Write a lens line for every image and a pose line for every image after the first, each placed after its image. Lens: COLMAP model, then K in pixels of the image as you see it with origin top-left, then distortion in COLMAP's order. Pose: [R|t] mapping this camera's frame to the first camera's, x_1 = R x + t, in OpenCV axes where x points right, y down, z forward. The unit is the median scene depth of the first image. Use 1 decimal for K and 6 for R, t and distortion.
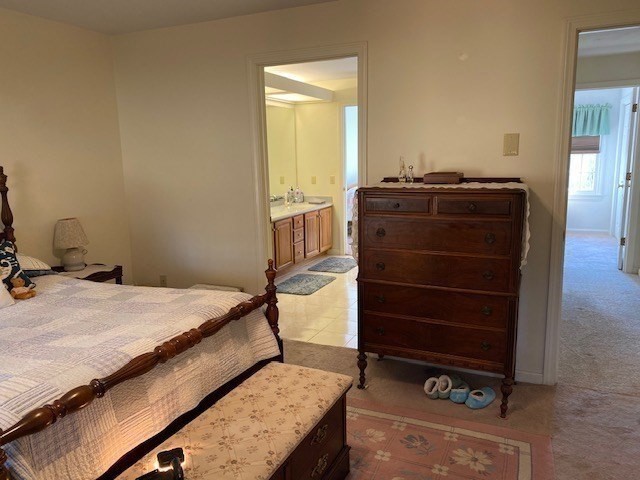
lens RADIAL K [[501.5, 0, 323.2], [0, 501.5, 240.5], [0, 0, 1]] dist [0.043452, -0.012198]
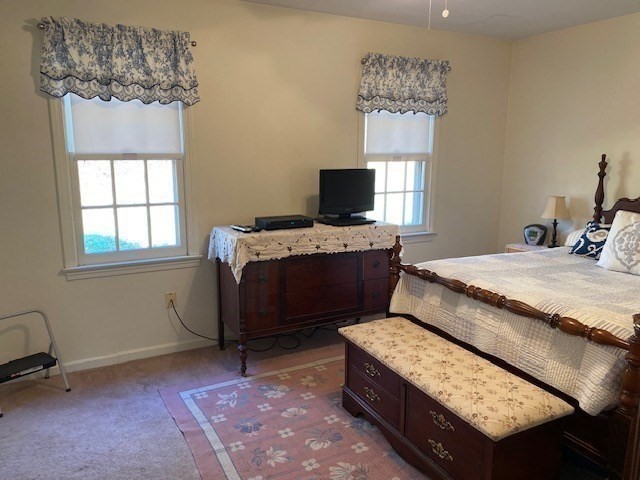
lens RADIAL K [[501.5, 0, 320.5], [0, 501.5, 240.6], [0, 0, 1]] dist [0.043452, -0.012198]
pose [[-0.628184, 0.149971, -0.763474, 0.510981], [-0.139349, 0.943697, 0.300029, -0.138055], [0.765484, 0.294863, -0.571918, 0.751681]]
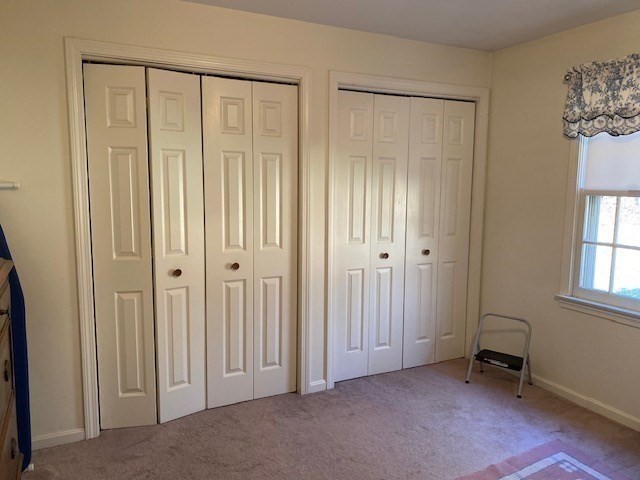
lens RADIAL K [[529.8, 0, 318.8], [0, 529.8, 238.9], [0, 0, 1]] dist [0.037579, -0.006882]
pose [[-0.739177, -0.067179, 0.670153, -0.207810], [0.135273, 0.959929, 0.245434, -0.172422], [-0.659787, 0.272073, -0.700470, 0.889869]]
